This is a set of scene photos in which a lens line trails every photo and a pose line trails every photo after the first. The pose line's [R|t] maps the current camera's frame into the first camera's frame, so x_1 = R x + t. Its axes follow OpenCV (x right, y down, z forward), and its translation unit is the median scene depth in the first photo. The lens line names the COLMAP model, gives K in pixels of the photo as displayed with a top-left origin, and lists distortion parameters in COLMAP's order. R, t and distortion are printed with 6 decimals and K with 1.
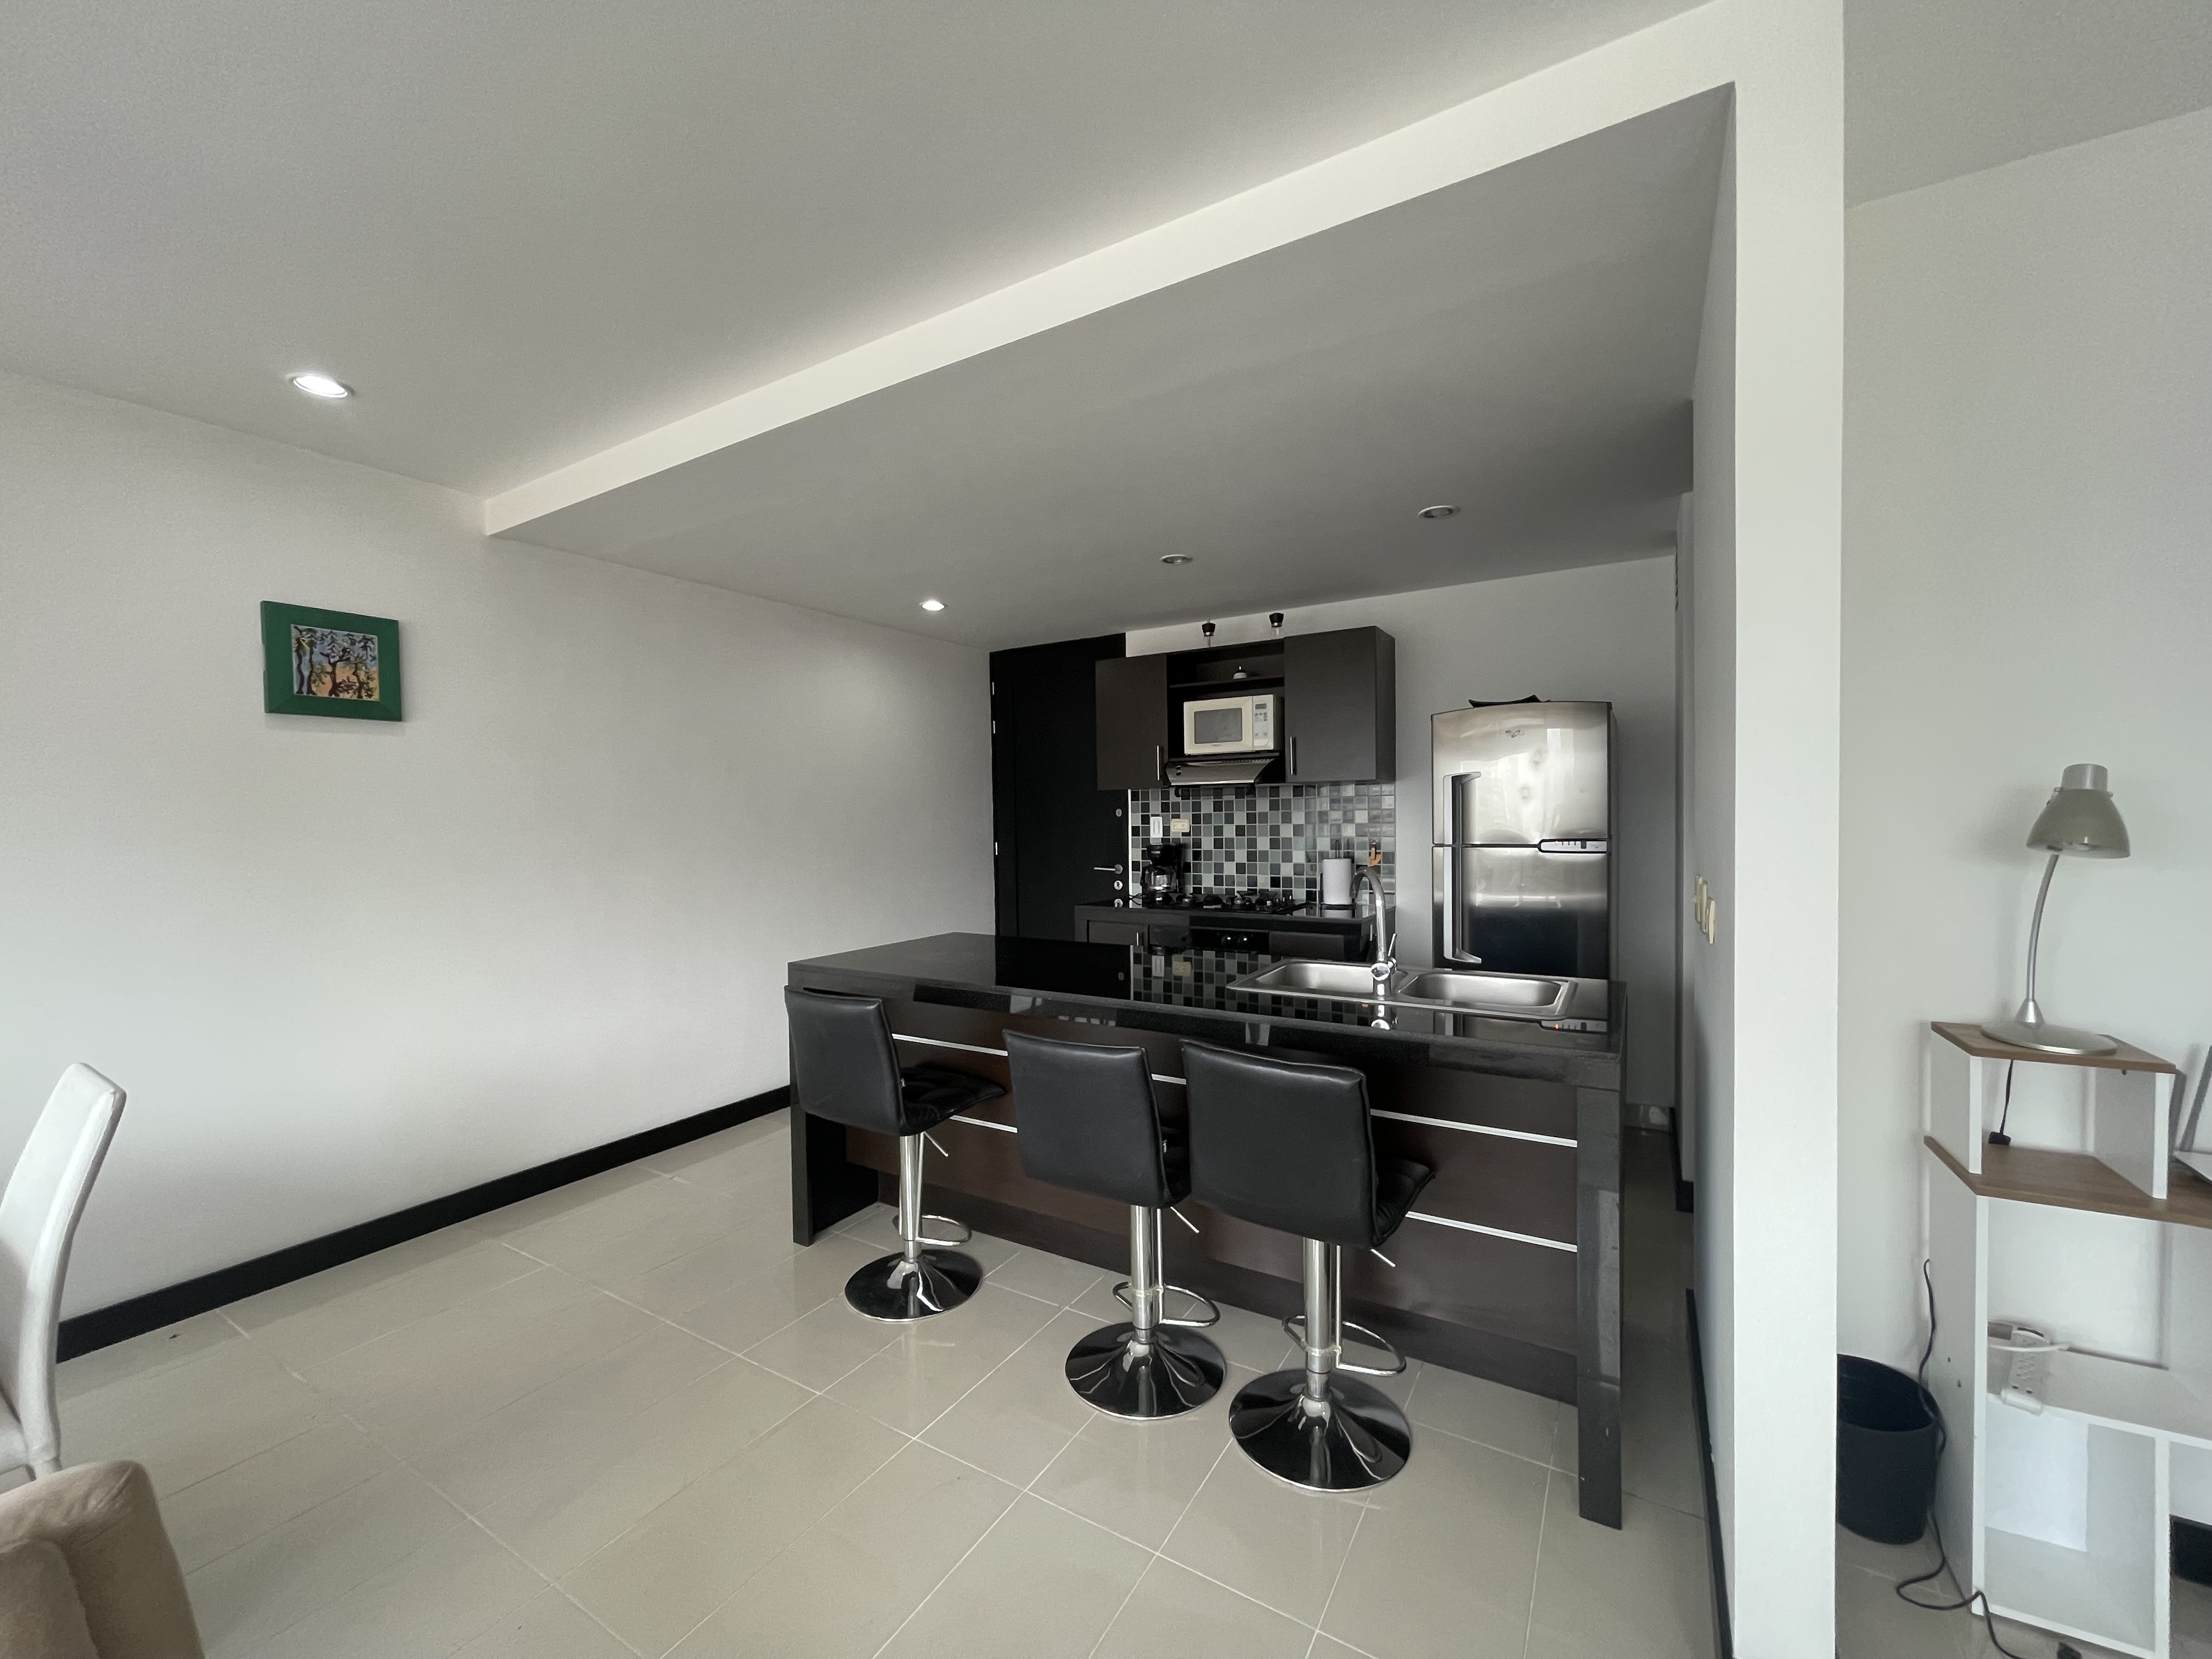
lens RADIAL K [[887.3, 0, 1104.7], [0, 887.3, 840.6], [0, 0, 1]] dist [-0.001246, -0.000263]
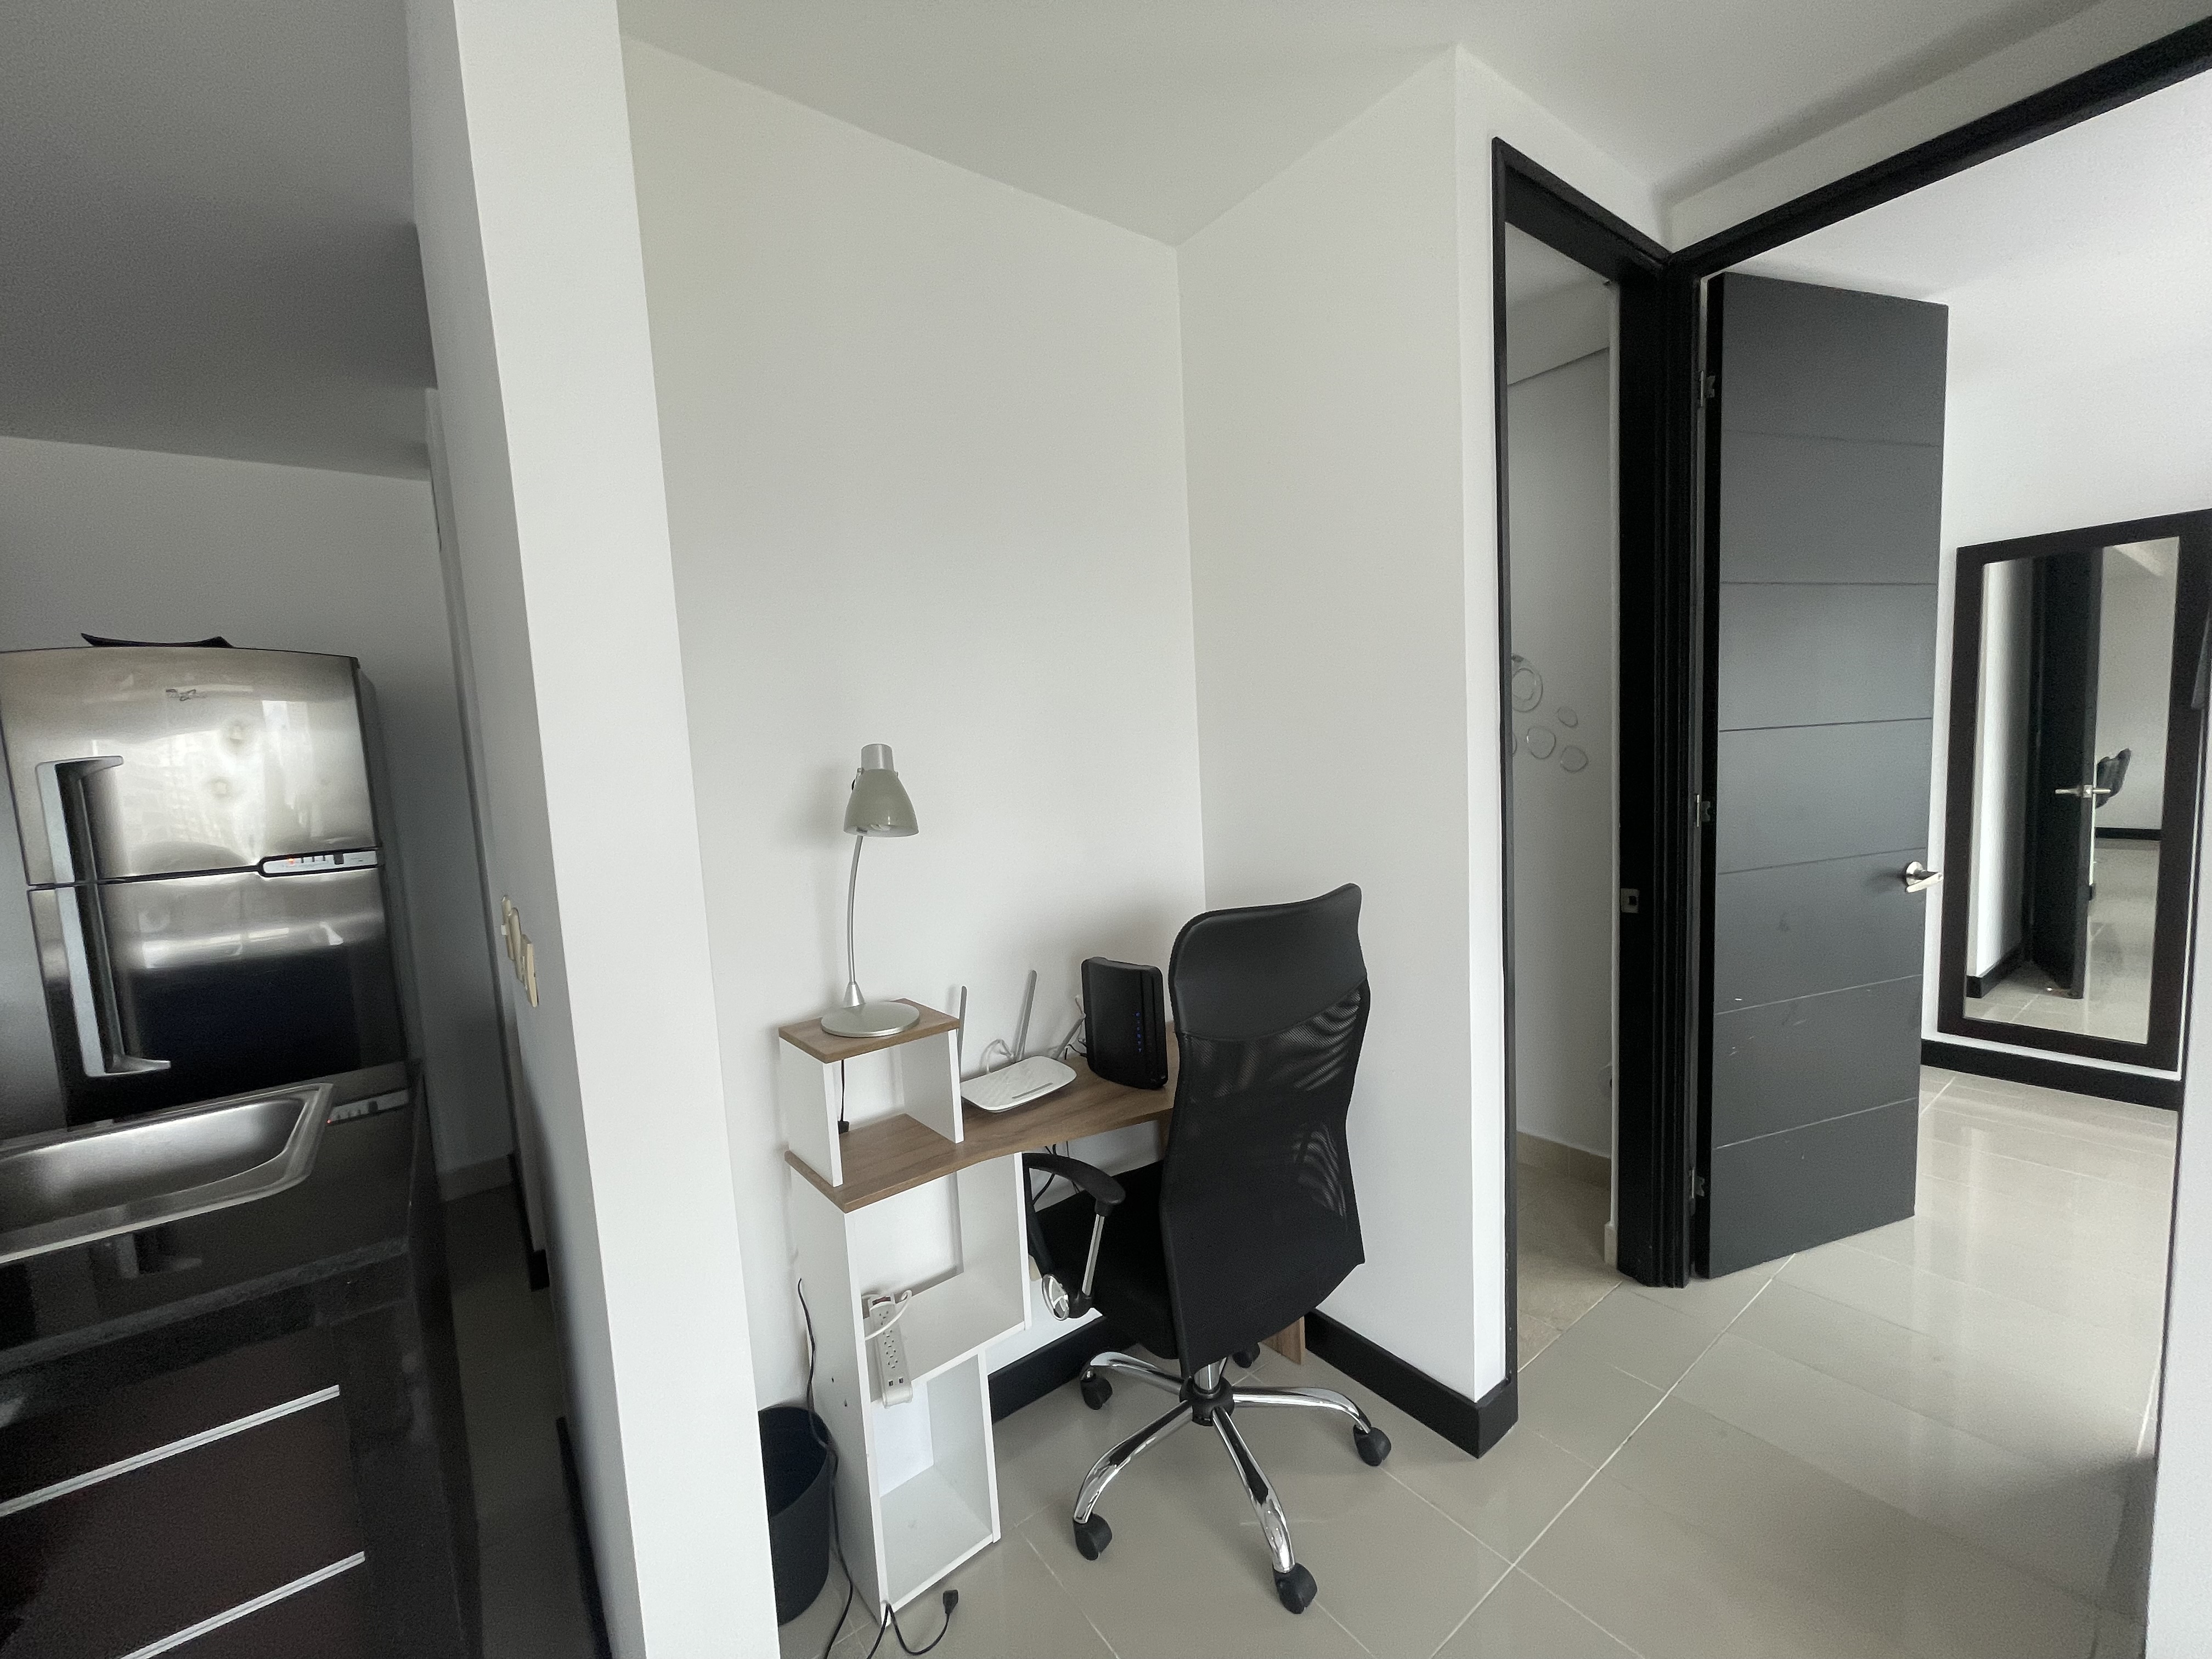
lens RADIAL K [[887.3, 0, 1105.1], [0, 887.3, 836.5], [0, 0, 1]] dist [-0.001246, -0.000263]
pose [[0.373766, -0.091393, 0.923009, 0.113637], [0.076789, 0.994766, 0.067403, -0.012694], [-0.924339, 0.045684, 0.378828, 0.161968]]
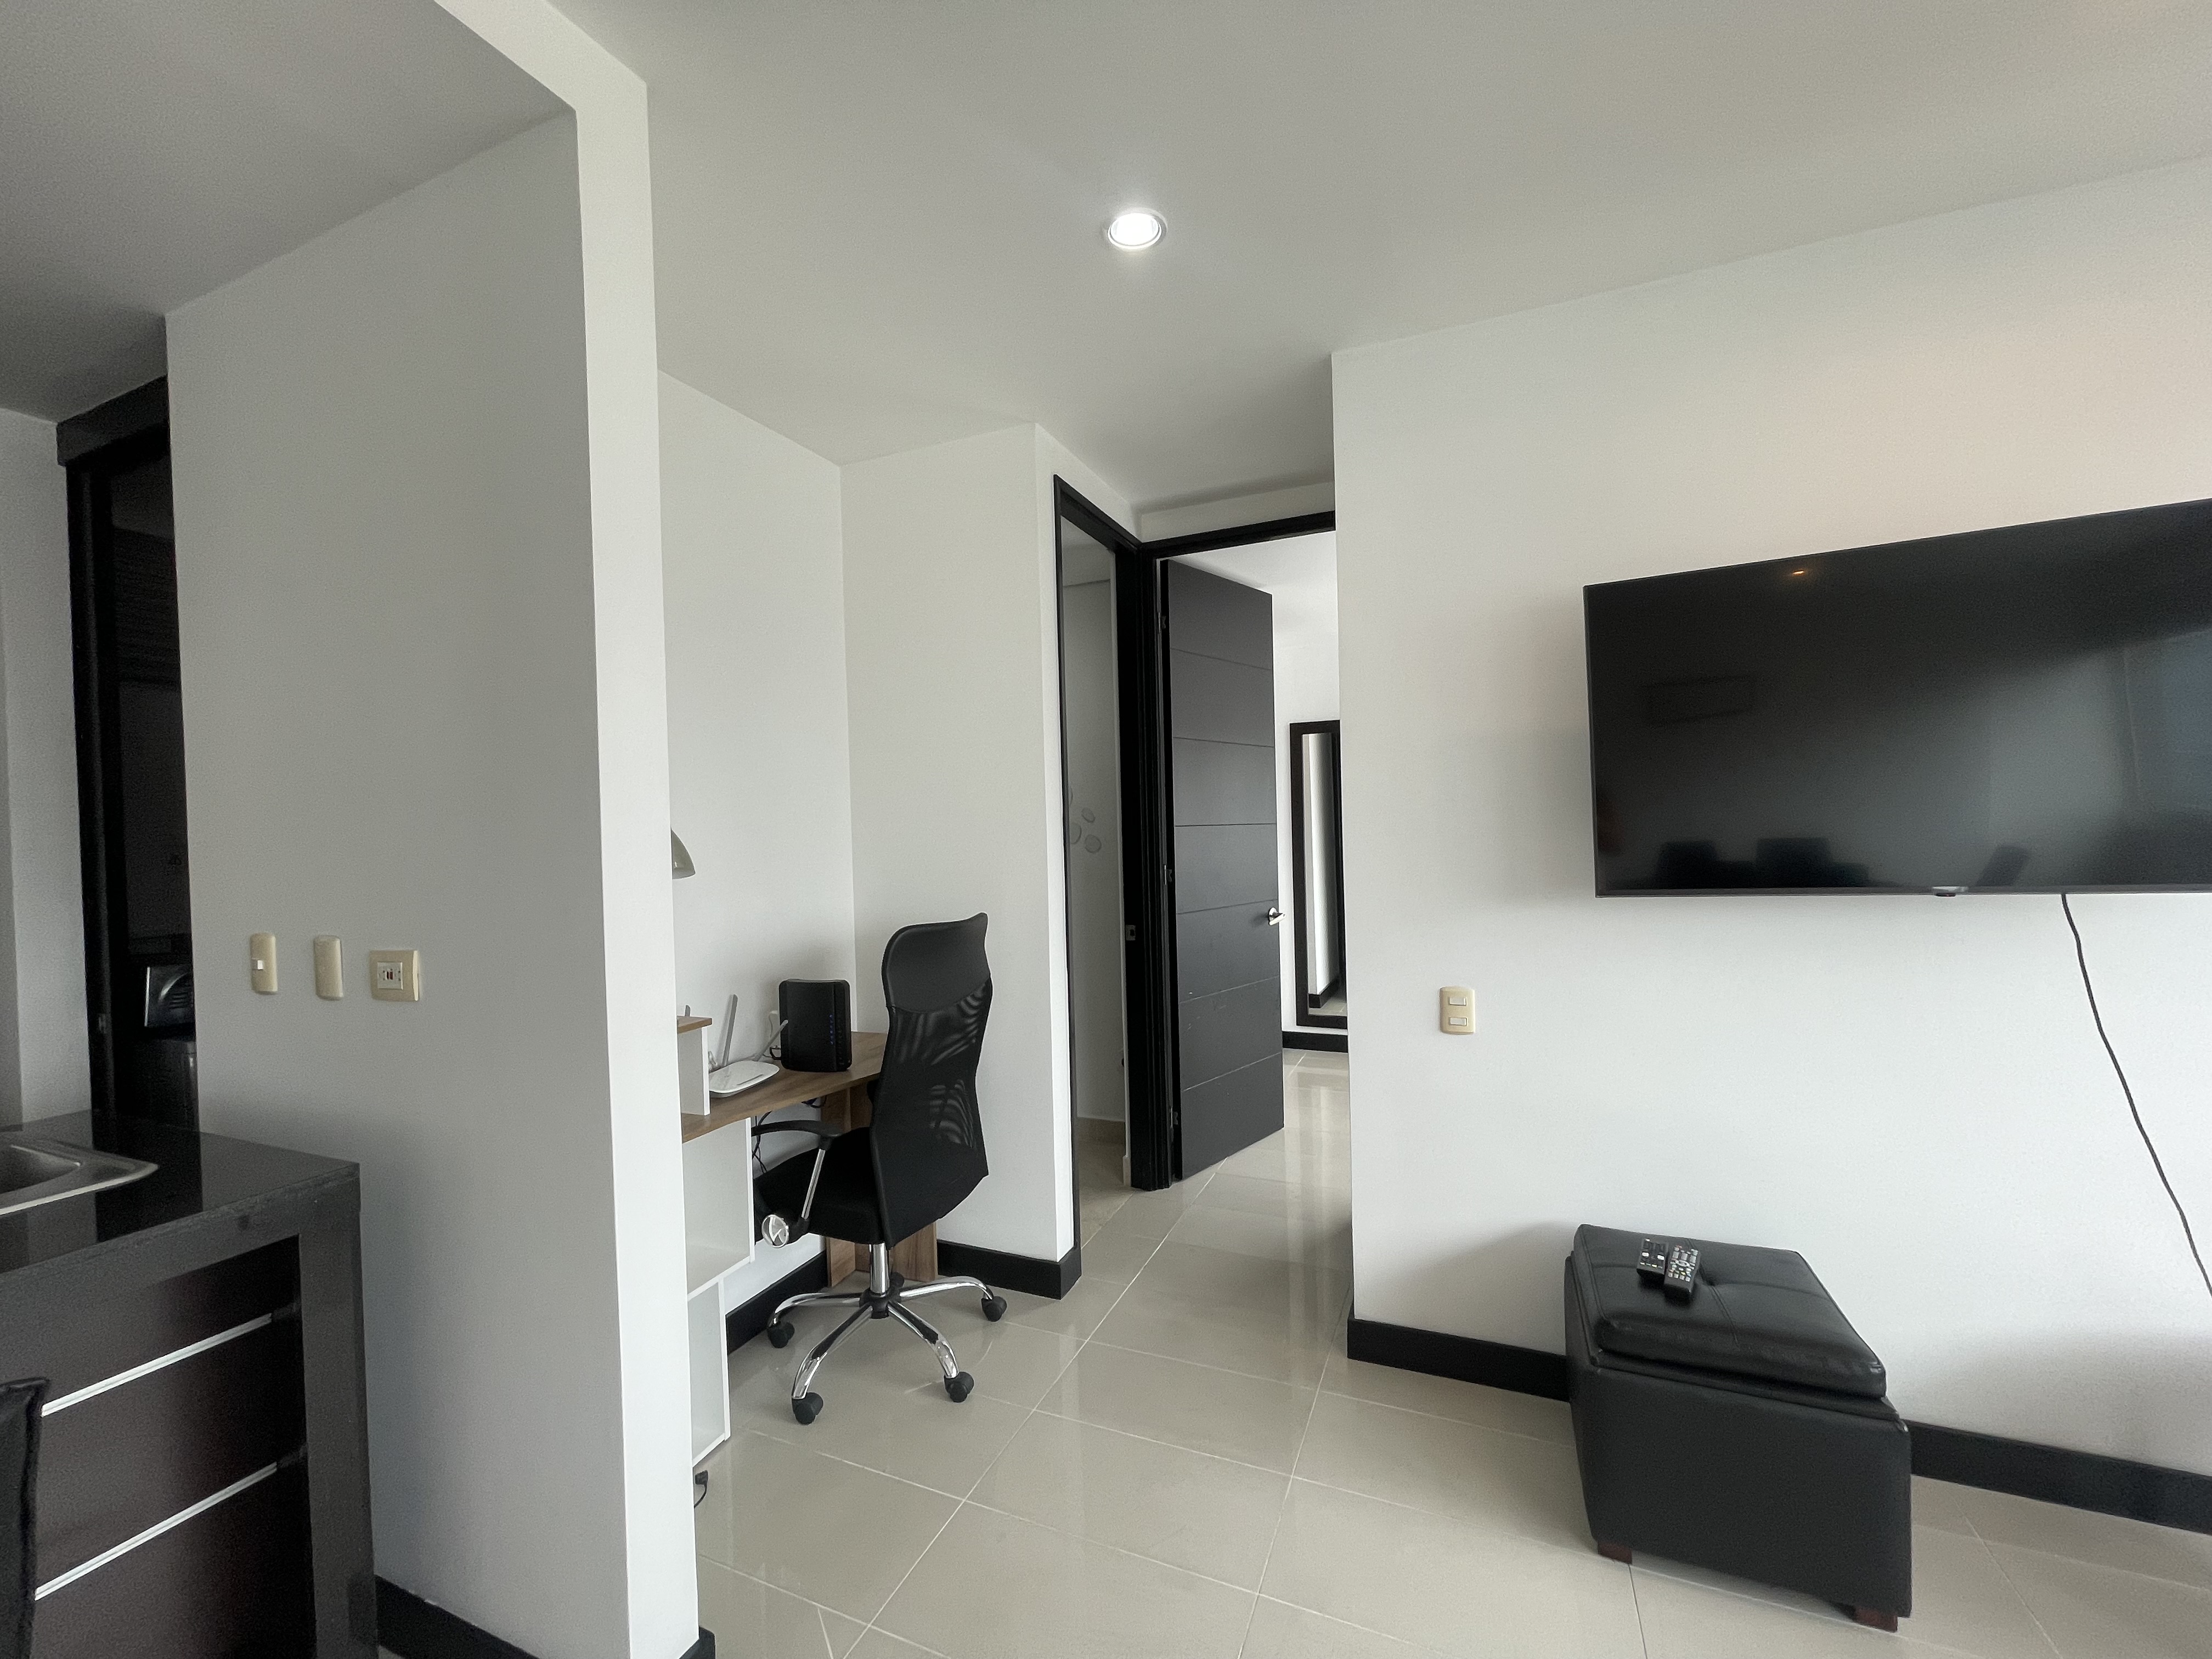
lens RADIAL K [[887.3, 0, 1103.9], [0, 887.3, 834.4], [0, 0, 1]] dist [-0.001246, -0.000263]
pose [[-0.142107, 0.017270, 0.989701, -0.136102], [0.060269, 0.998144, -0.008763, 0.002402], [-0.988015, 0.058403, -0.142884, 0.221711]]
